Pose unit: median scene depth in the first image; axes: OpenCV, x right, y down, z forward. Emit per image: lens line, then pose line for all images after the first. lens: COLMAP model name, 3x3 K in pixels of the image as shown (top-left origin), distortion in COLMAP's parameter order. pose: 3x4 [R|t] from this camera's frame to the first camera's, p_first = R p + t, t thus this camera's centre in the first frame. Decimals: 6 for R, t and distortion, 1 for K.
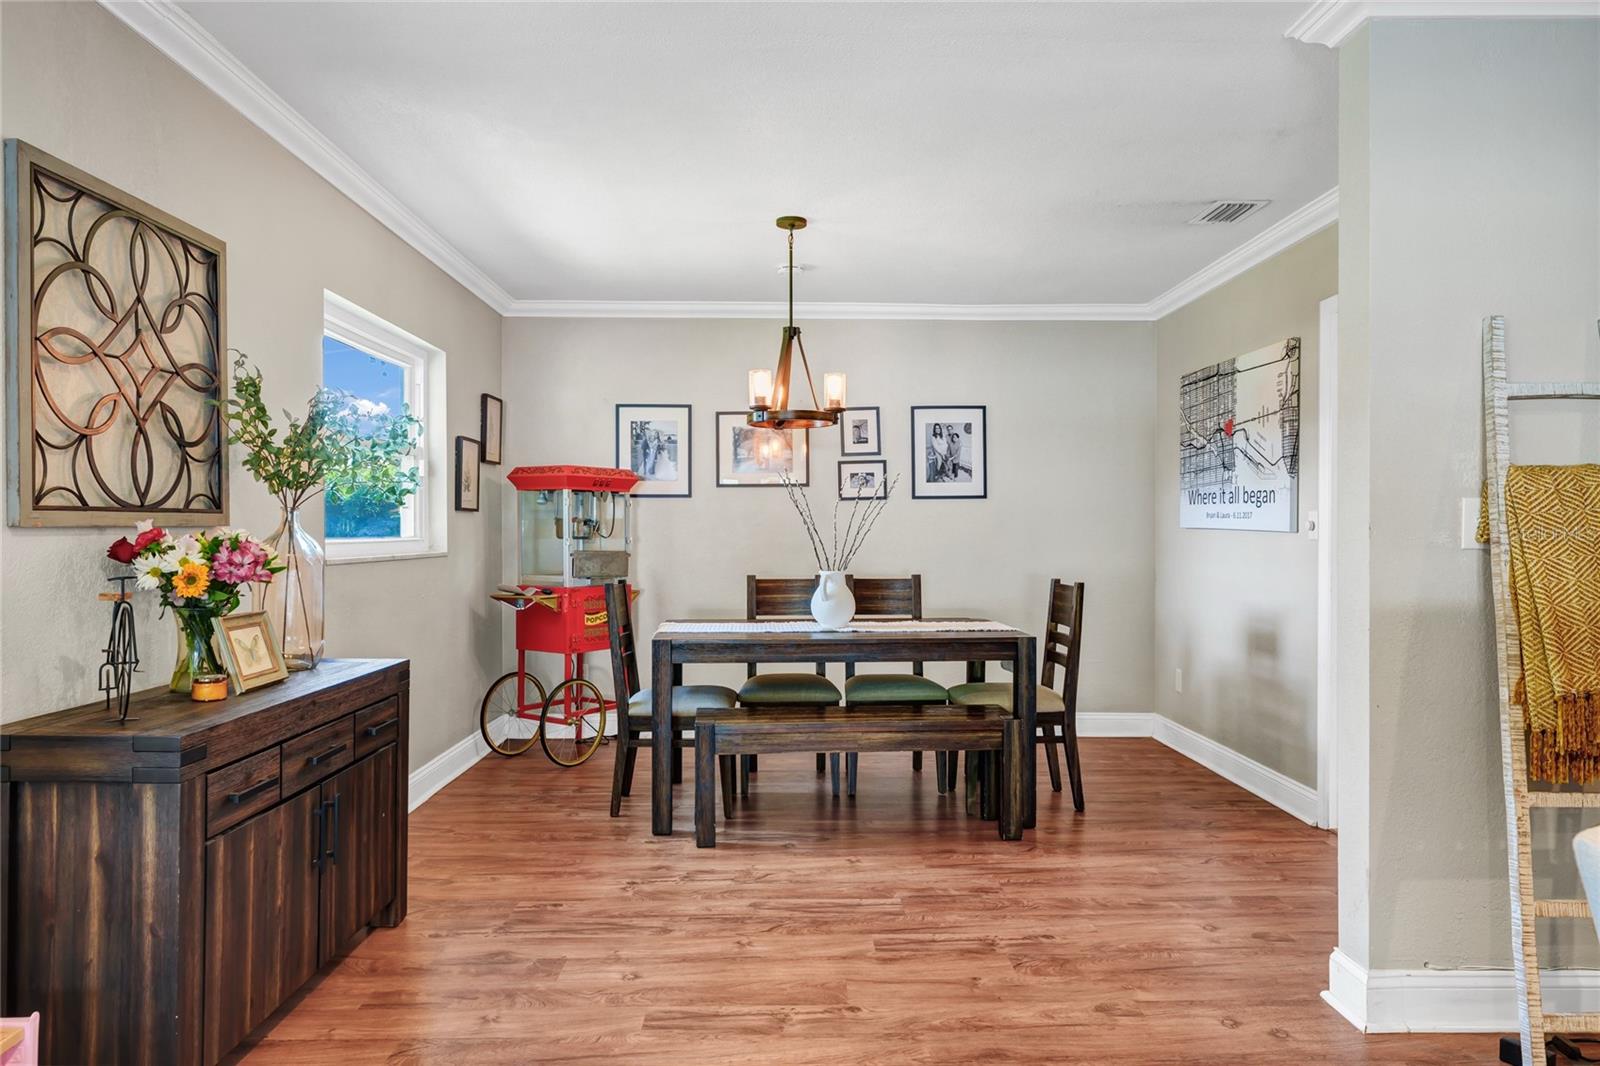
lens RADIAL K [[1050.3, 0, 829.2], [0, 1050.3, 528.0], [0, 0, 1]] dist [0.006998, 0.001030]
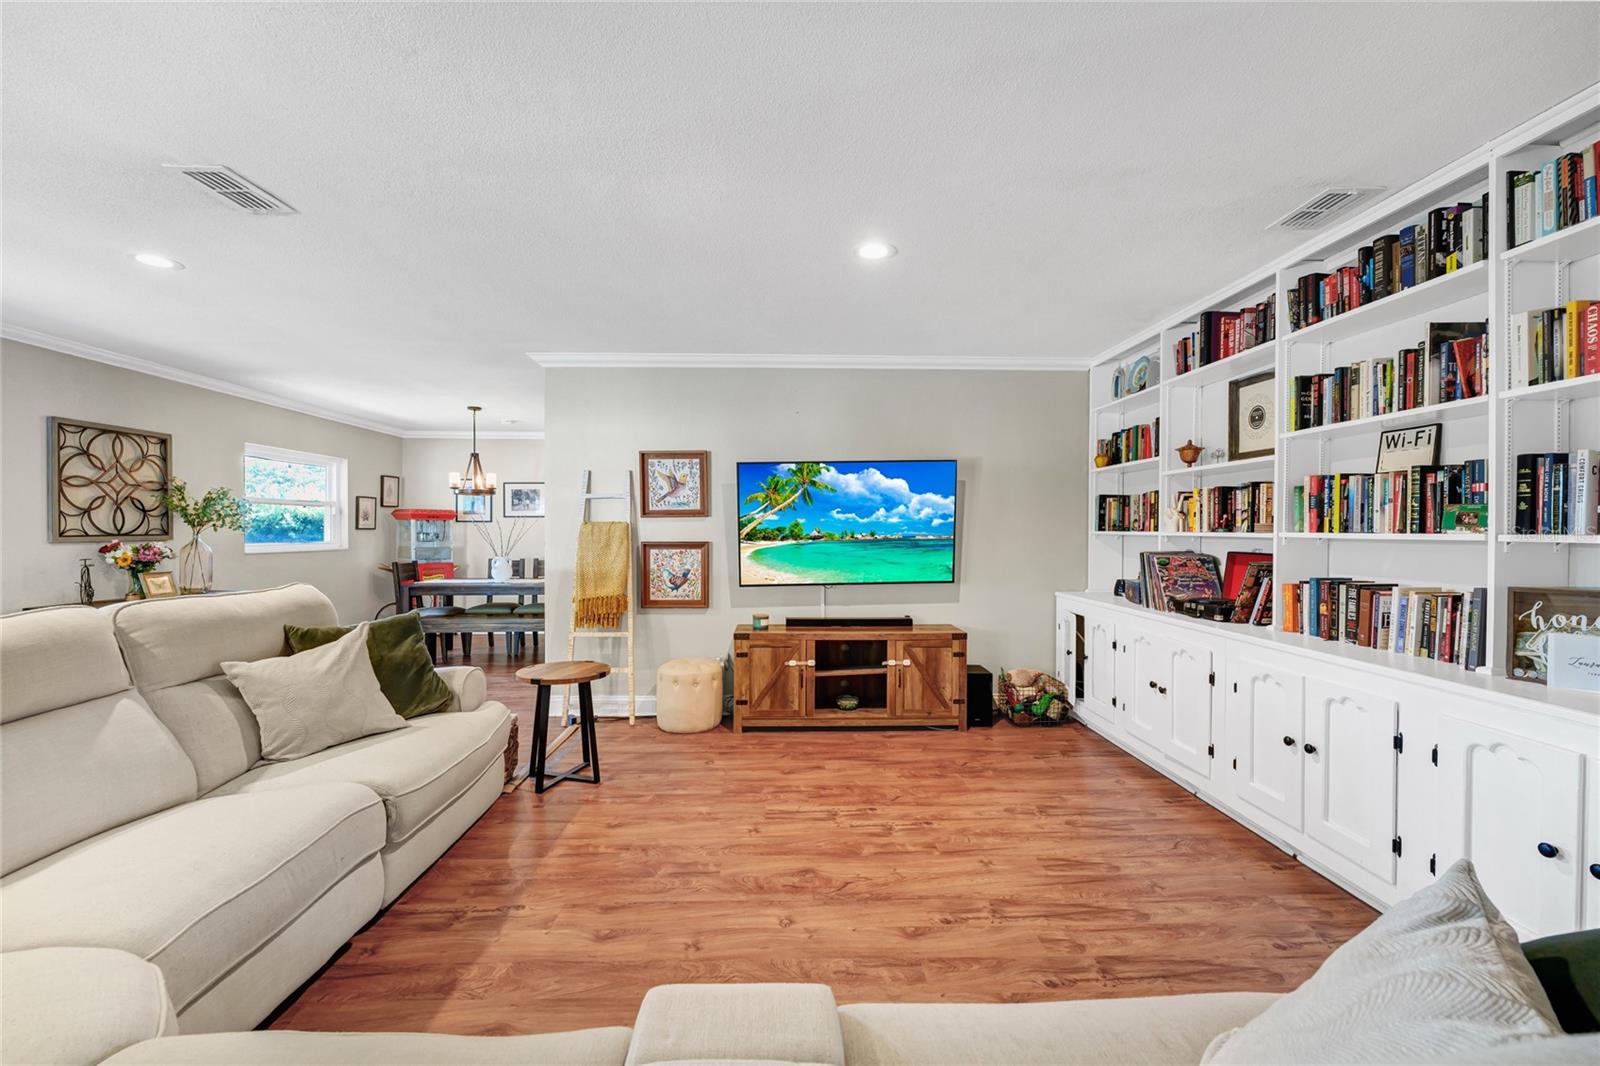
lens RADIAL K [[654.4, 0, 796.9], [0, 654.4, 532.7], [0, 0, 1]] dist [0.003218, -0.001110]
pose [[0.999055, 0.001028, -0.043446, 0.734340], [-0.000745, 0.999979, 0.006513, -0.022140], [0.043452, -0.006475, 0.999035, -0.402894]]
